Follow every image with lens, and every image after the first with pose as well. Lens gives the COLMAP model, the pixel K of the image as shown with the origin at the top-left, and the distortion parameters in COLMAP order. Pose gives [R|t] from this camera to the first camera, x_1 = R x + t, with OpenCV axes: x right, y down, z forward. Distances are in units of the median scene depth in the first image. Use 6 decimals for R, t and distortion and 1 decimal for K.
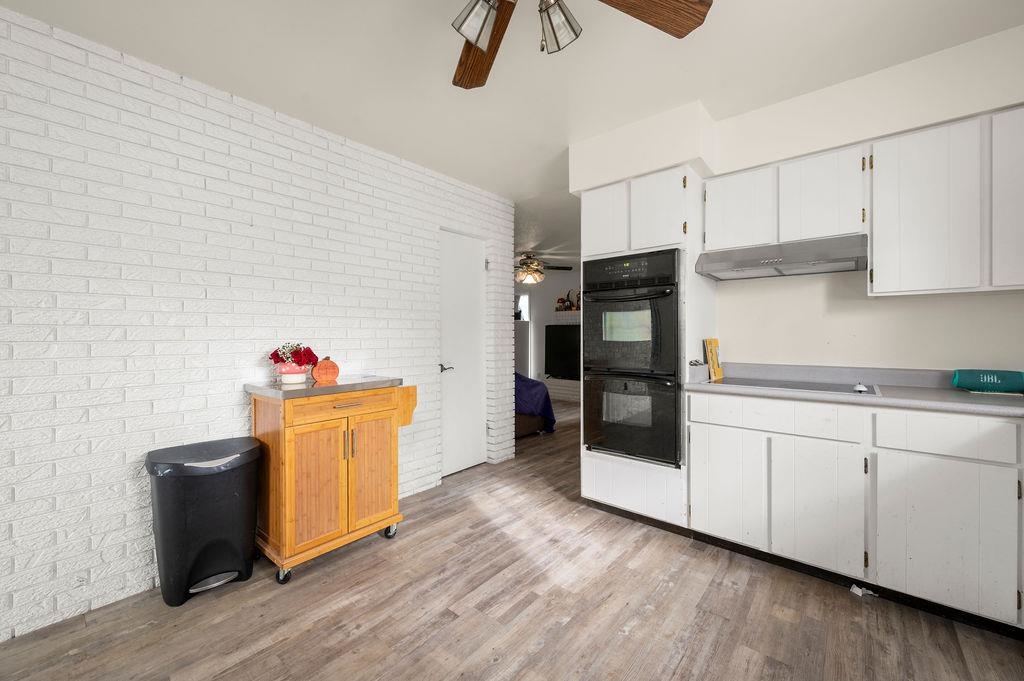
lens RADIAL K [[407.4, 0, 514.6], [0, 407.4, 336.3], [0, 0, 1]] dist [-0.000846, 0.000107]
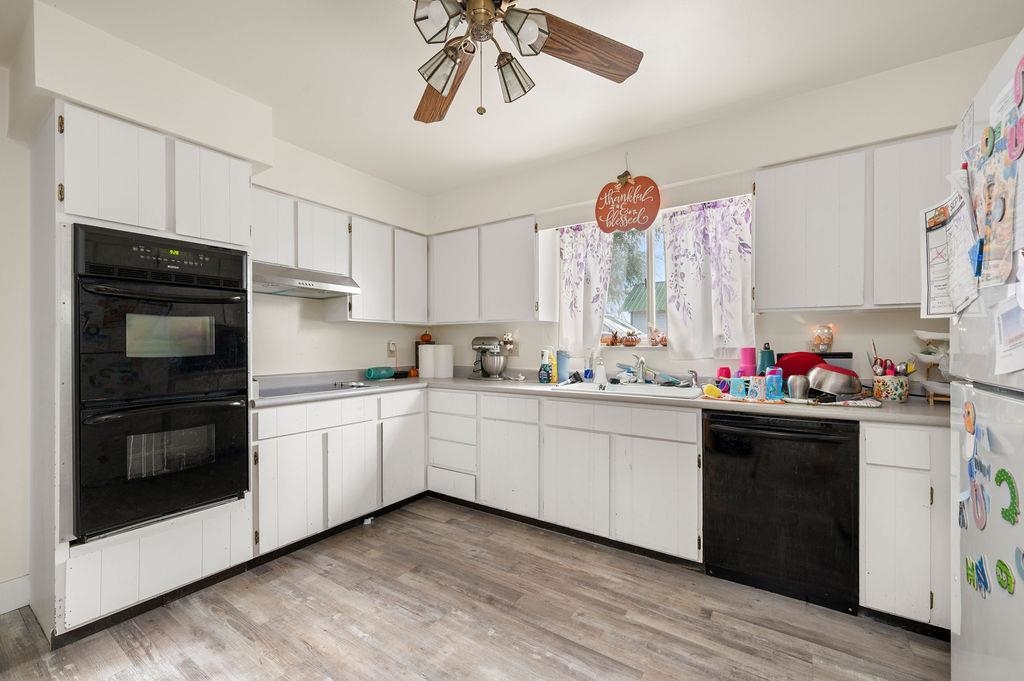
lens RADIAL K [[407.4, 0, 515.0], [0, 407.4, 345.3], [0, 0, 1]] dist [-0.000846, 0.000107]
pose [[-0.105117, 0.004743, 0.994449, -0.600448], [0.012540, 0.999915, -0.003444, 0.001045], [-0.994381, 0.012108, -0.105167, 0.547103]]
